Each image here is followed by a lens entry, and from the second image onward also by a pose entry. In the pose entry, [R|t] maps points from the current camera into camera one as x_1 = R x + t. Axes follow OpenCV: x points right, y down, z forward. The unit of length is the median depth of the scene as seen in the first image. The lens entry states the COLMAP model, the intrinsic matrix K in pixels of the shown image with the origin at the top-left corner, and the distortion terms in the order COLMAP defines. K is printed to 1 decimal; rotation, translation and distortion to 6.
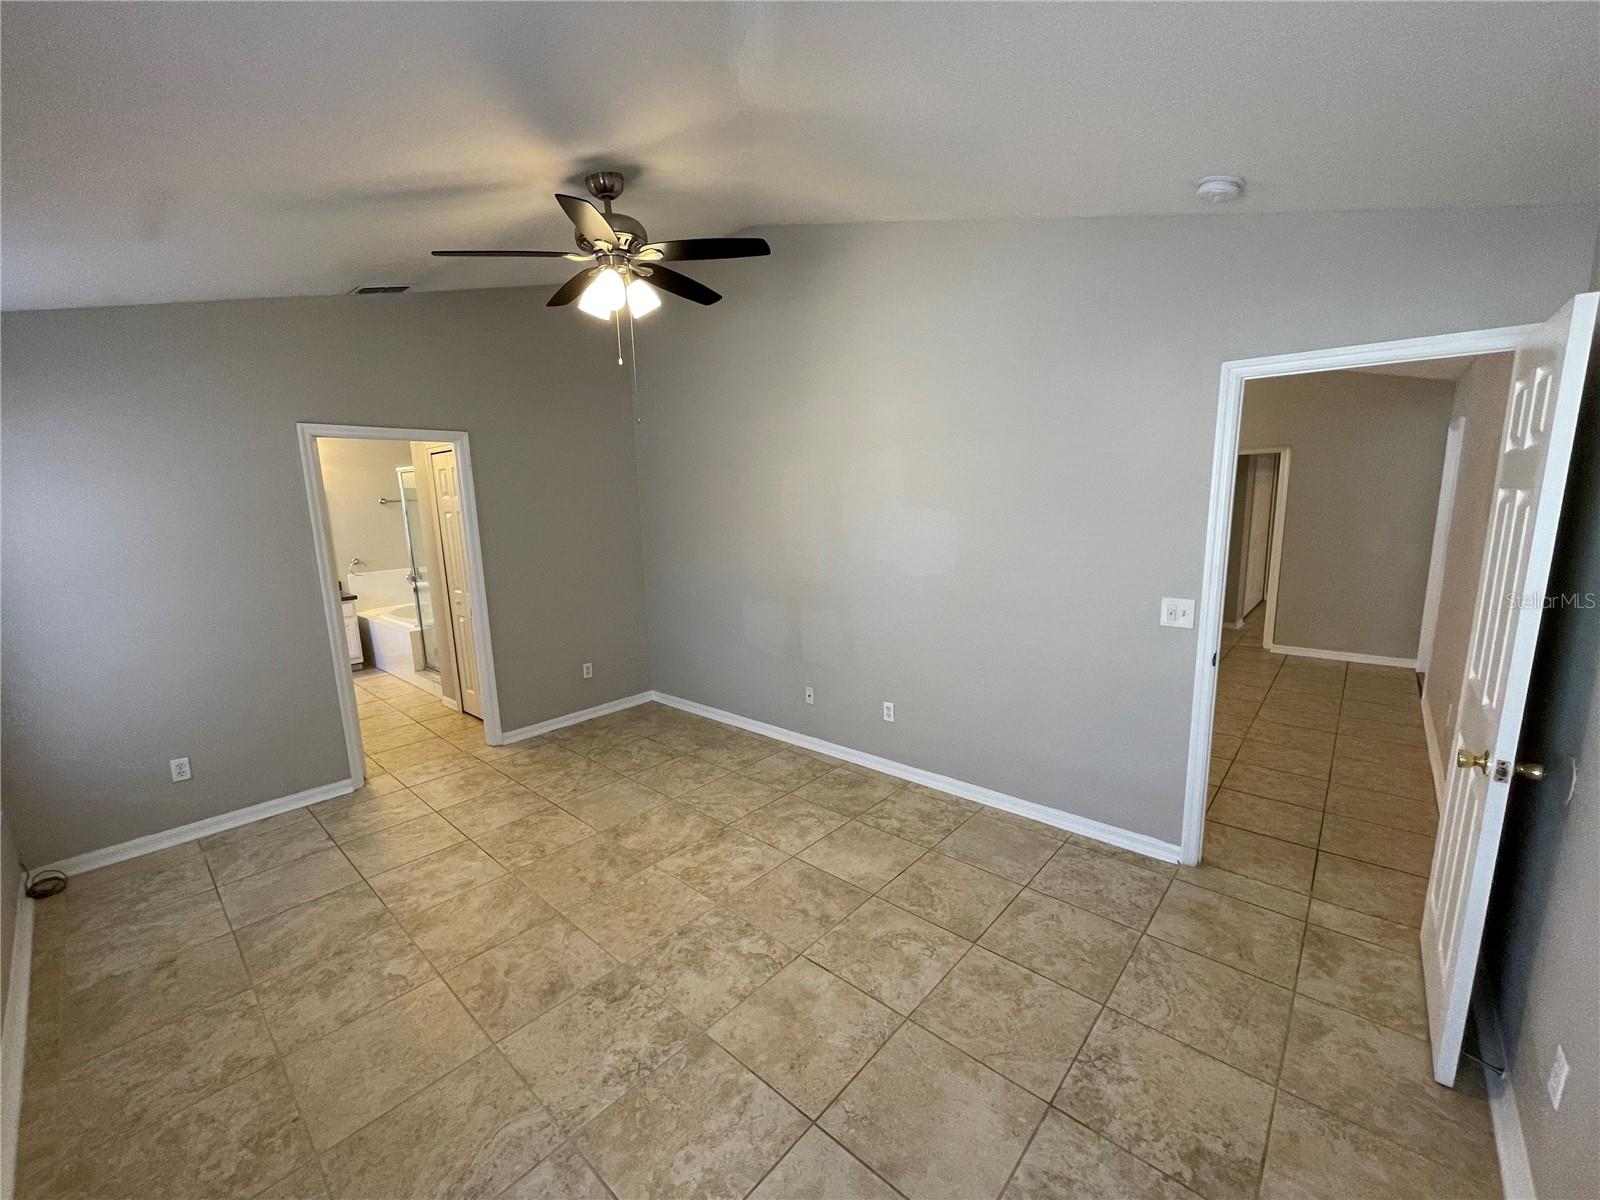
lens RADIAL K [[647.5, 0, 793.0], [0, 647.5, 607.2], [0, 0, 1]] dist [-0.001372, -0.000535]
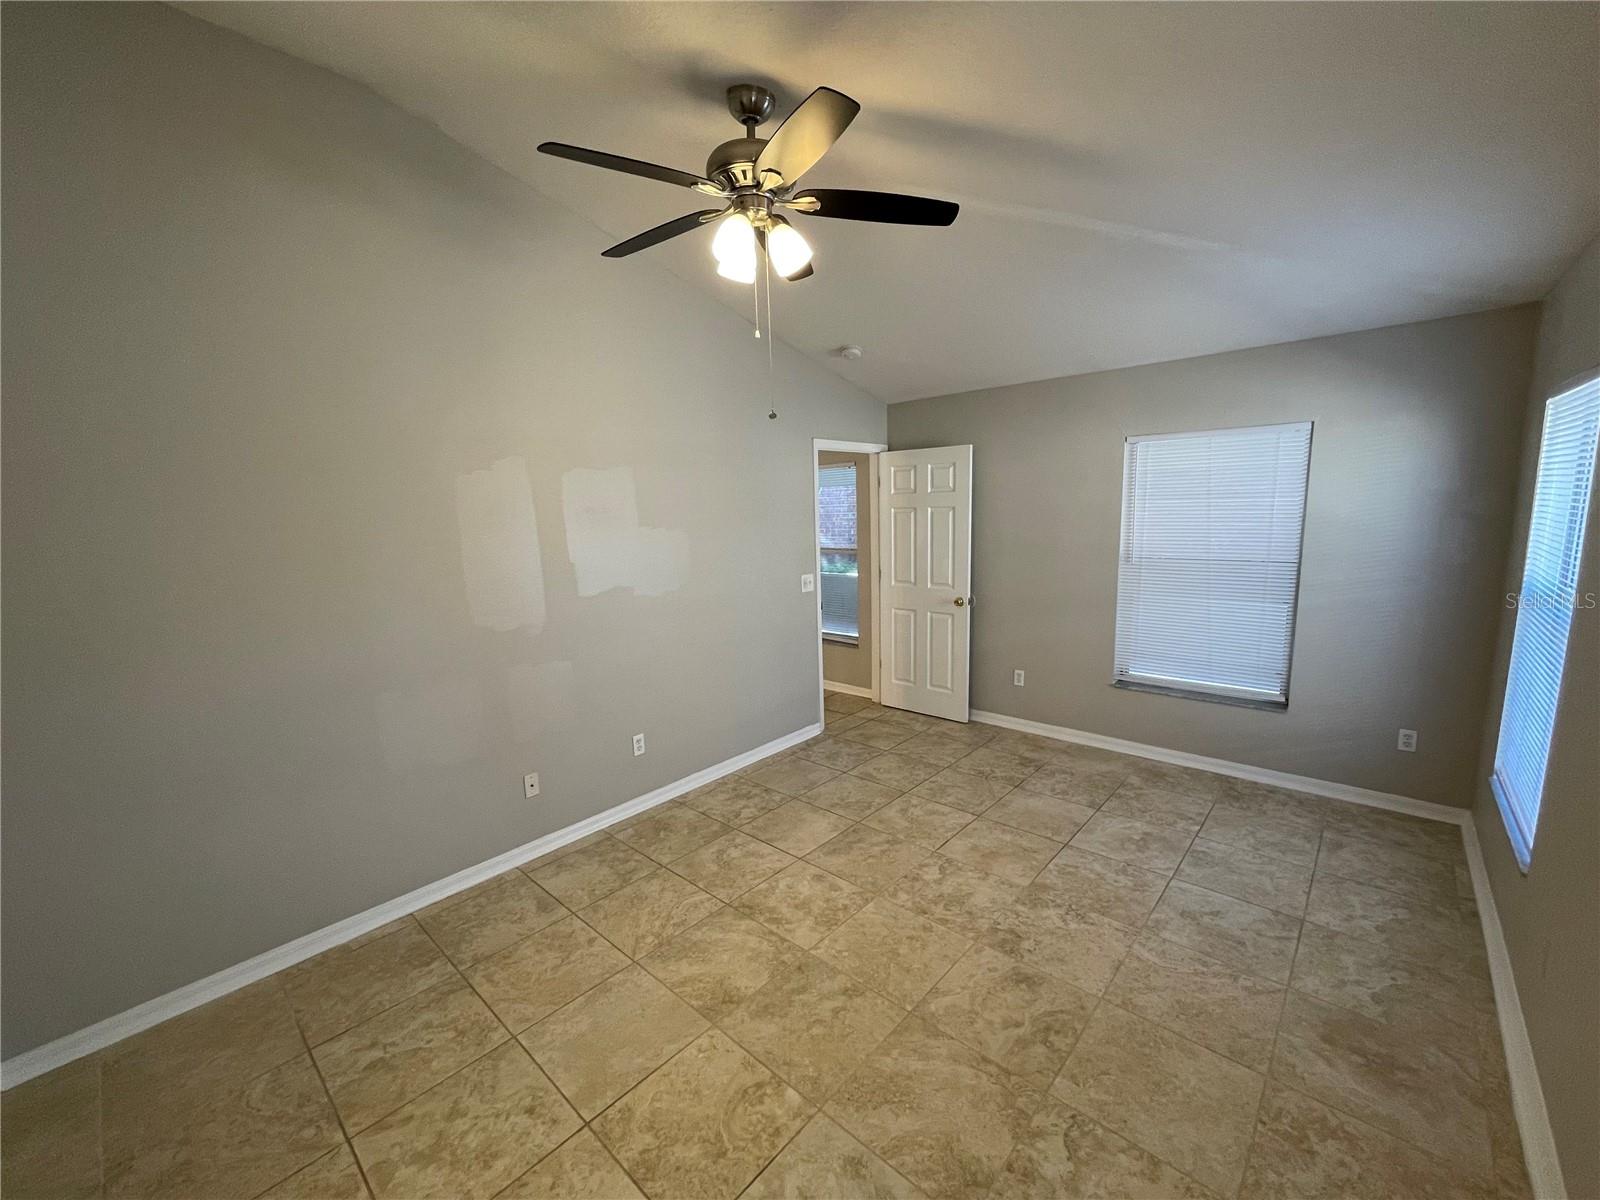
lens RADIAL K [[647.5, 0, 808.2], [0, 647.5, 605.0], [0, 0, 1]] dist [-0.001372, -0.000535]
pose [[-0.004923, -0.128415, 0.991708, -1.099295], [0.203310, 0.970879, 0.126727, -0.151605], [-0.979102, 0.202248, 0.021328, 1.005211]]
